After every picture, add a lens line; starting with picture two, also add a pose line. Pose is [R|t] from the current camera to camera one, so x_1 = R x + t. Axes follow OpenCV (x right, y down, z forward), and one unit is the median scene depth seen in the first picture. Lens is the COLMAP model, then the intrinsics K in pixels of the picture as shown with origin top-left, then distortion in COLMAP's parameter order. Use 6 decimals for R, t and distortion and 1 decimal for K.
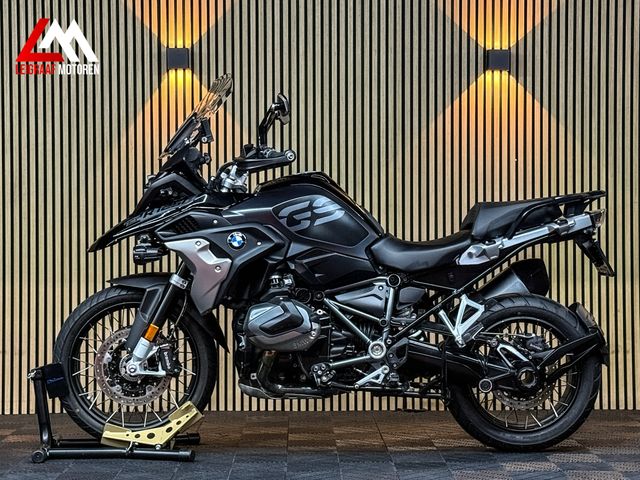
lens RADIAL K [[1389.9, 0, 320.1], [0, 1389.9, 236.8], [0, 0, 1]] dist [0.127398, 0.000000]
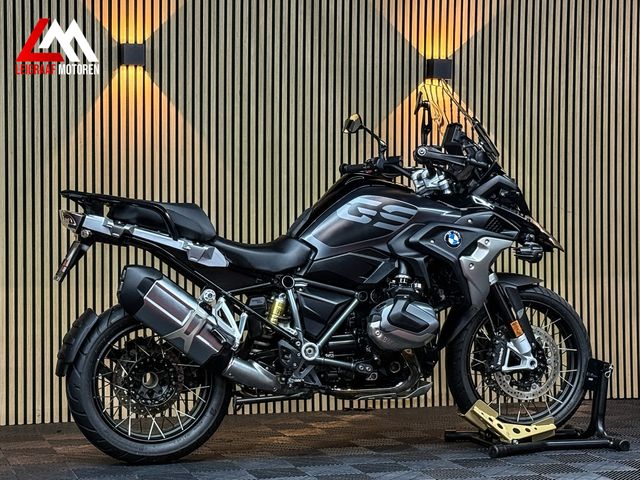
lens RADIAL K [[1360.6, 0, 319.0], [0, 1360.6, 239.3], [0, 0, 1]] dist [0.144696, 0.000000]
pose [[0.957497, 0.002566, 0.288432, -0.251310], [-0.001064, 0.999985, -0.005364, 0.005316], [-0.288442, 0.004830, 0.957485, 0.054591]]
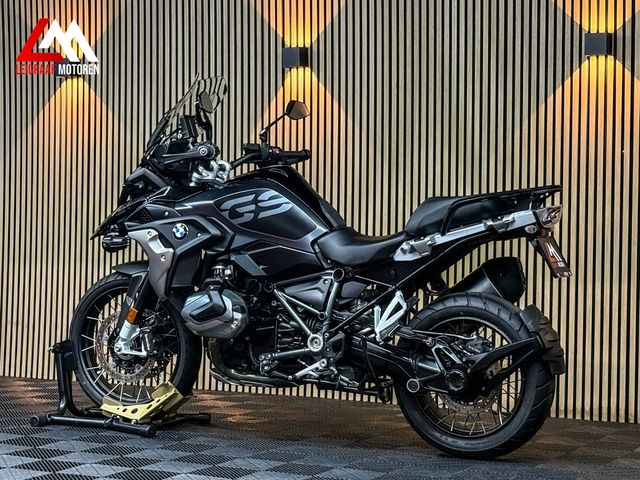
lens RADIAL K [[1389.9, 0, 315.8], [0, 1389.9, 235.9], [0, 0, 1]] dist [0.127398, 0.000000]
pose [[0.885212, 0.019821, -0.464765, 0.398403], [-0.017659, 0.999804, 0.009005, -0.004072], [0.464852, 0.000236, 0.885388, 0.085944]]
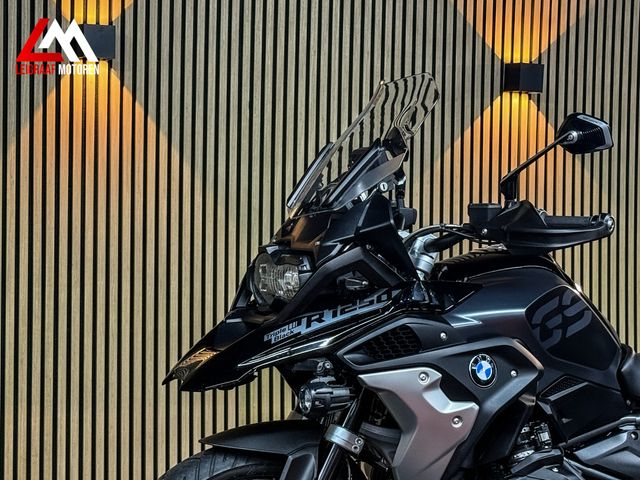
lens RADIAL K [[1389.9, 0, 321.8], [0, 1389.9, 238.1], [0, 0, 1]] dist [0.127398, 0.000000]
pose [[0.903565, 0.016001, 0.428153, -0.276079], [-0.009862, 0.999814, -0.016553, -0.030908], [-0.428338, 0.010734, 0.903555, 0.393885]]
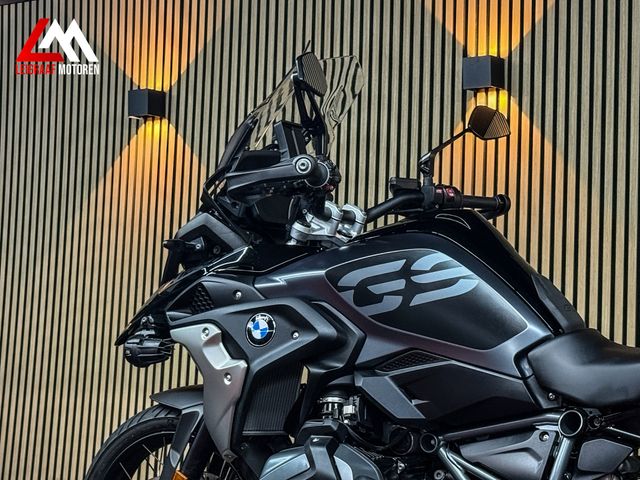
lens RADIAL K [[1389.9, 0, 314.9], [0, 1389.9, 239.4], [0, 0, 1]] dist [0.127398, 0.000000]
pose [[0.819476, -0.012181, -0.572985, 0.208705], [-0.046943, 0.994988, -0.088290, 0.011662], [0.571188, 0.099249, 0.814797, 0.427277]]
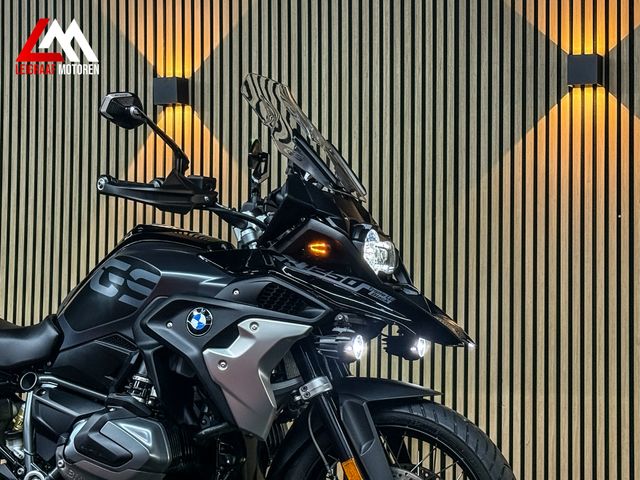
lens RADIAL K [[1389.9, 0, 321.5], [0, 1389.9, 247.1], [0, 0, 1]] dist [0.127398, 0.000000]
pose [[0.923235, -0.006430, -0.384182, 0.271853], [-0.018860, 0.997897, -0.062023, 0.004693], [0.383772, 0.064507, 0.921172, 0.325755]]
